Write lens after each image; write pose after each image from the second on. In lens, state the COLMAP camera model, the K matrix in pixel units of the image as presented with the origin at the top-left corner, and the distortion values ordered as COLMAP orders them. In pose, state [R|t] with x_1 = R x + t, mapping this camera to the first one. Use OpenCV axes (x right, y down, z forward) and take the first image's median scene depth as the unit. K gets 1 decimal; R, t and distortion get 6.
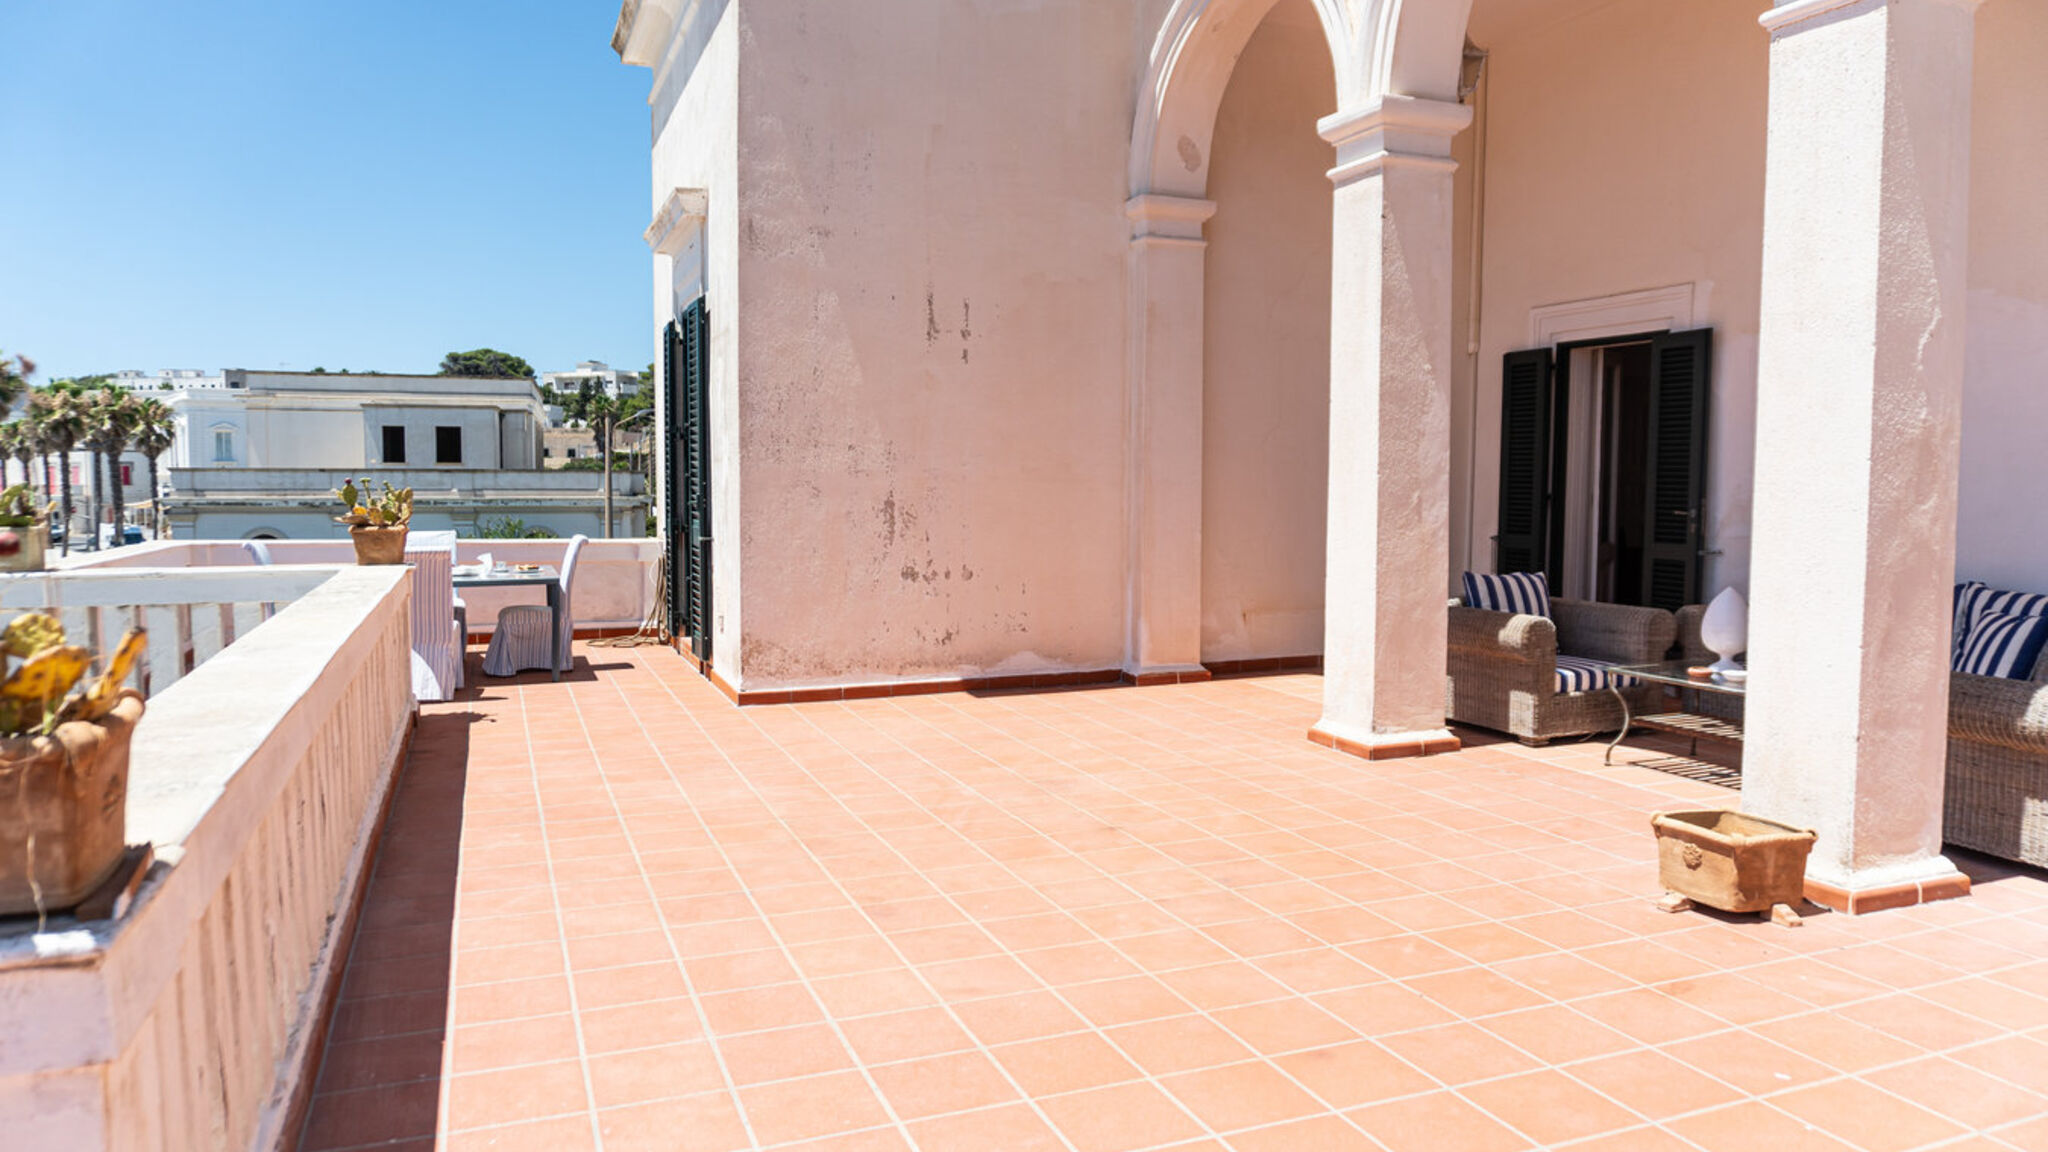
lens RADIAL K [[1354.6, 0, 1024.0], [0, 1354.6, 576.0], [0, 0, 1]] dist [-0.002499, -0.003210]
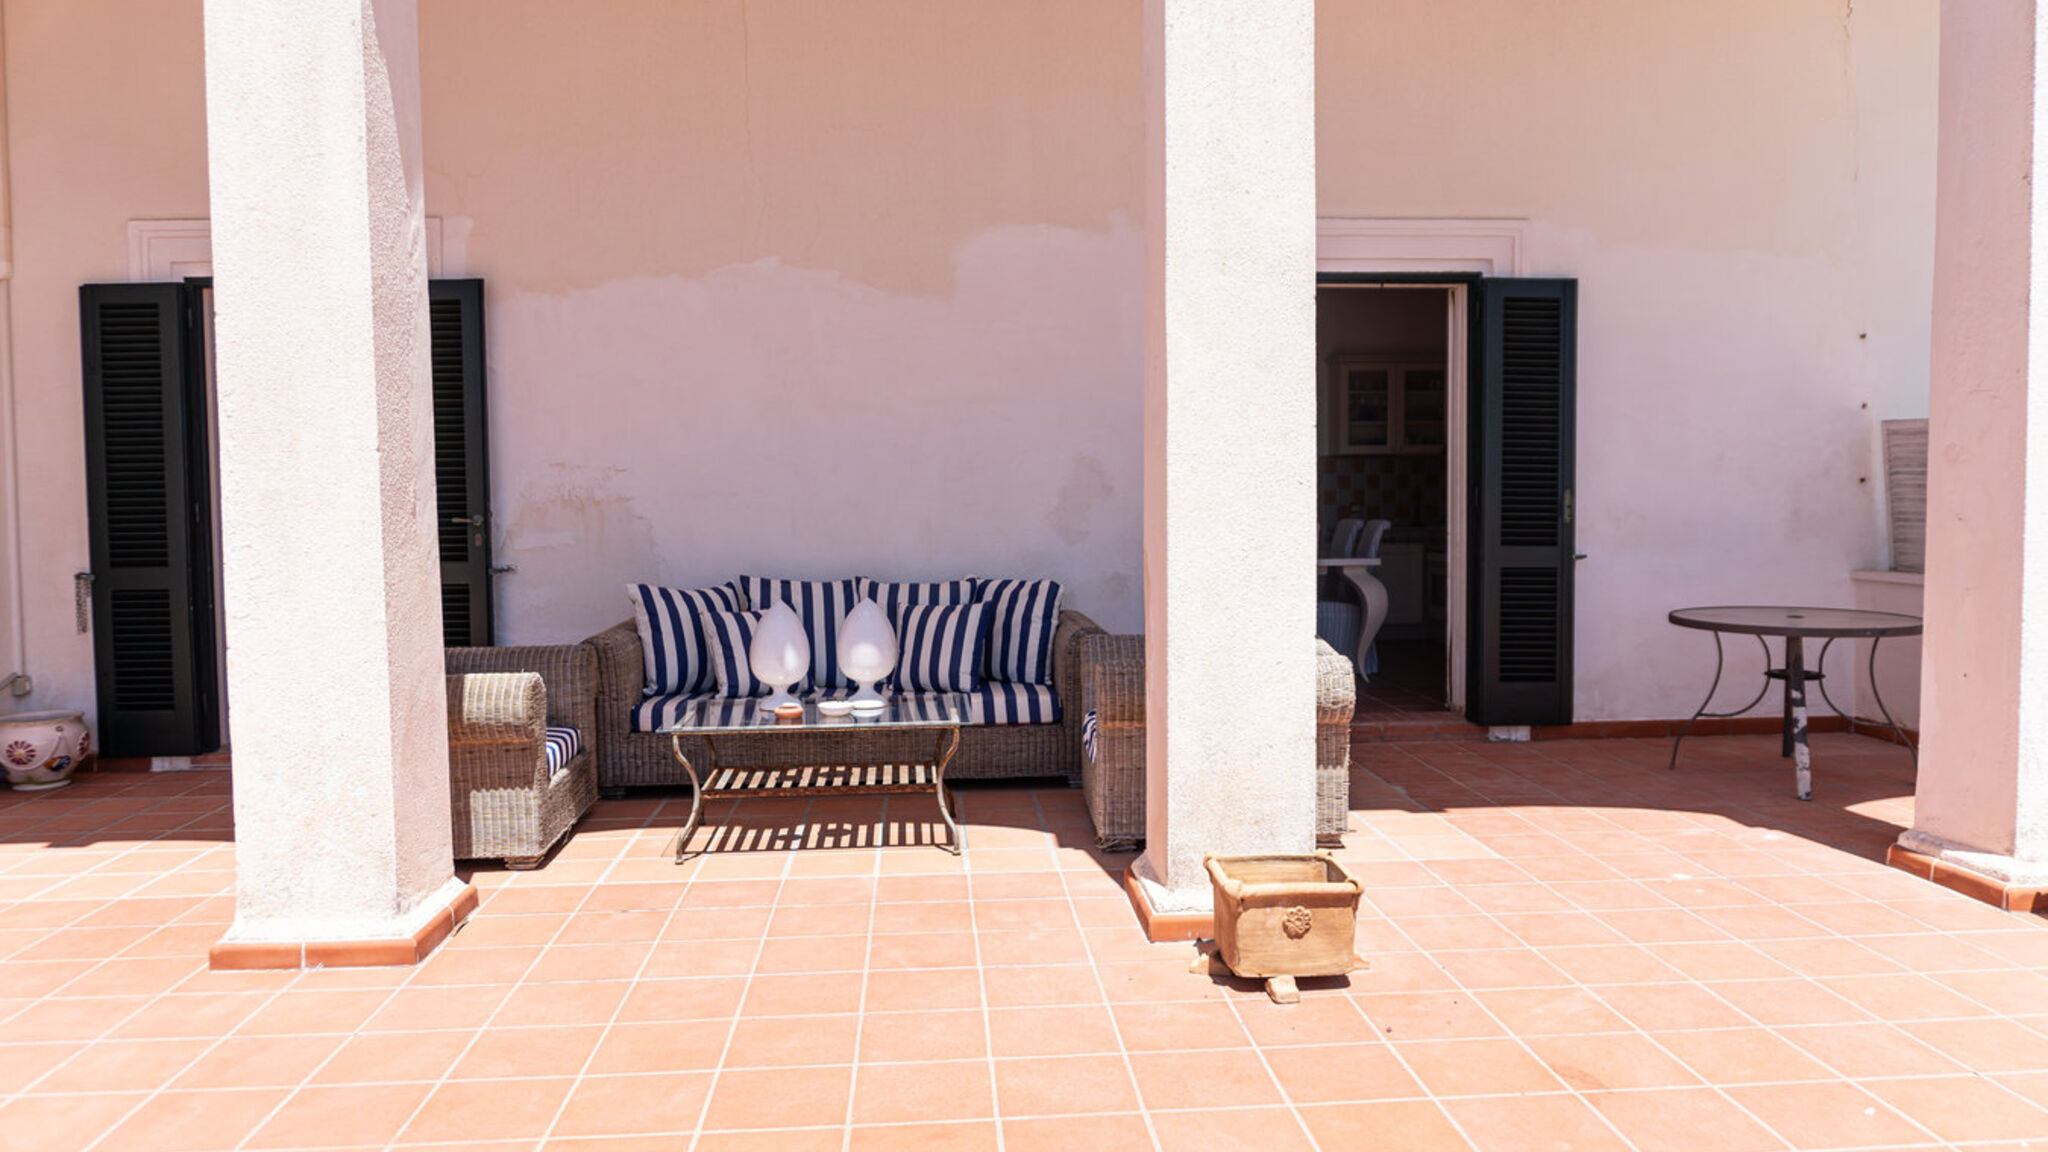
lens RADIAL K [[1424.4, 0, 1024.0], [0, 1424.4, 576.0], [0, 0, 1]] dist [-0.005525, -0.004026]
pose [[0.309666, -0.062698, 0.948776, -0.303953], [0.083177, 0.995785, 0.038657, -0.036302], [-0.947200, 0.066946, 0.313576, 0.806967]]
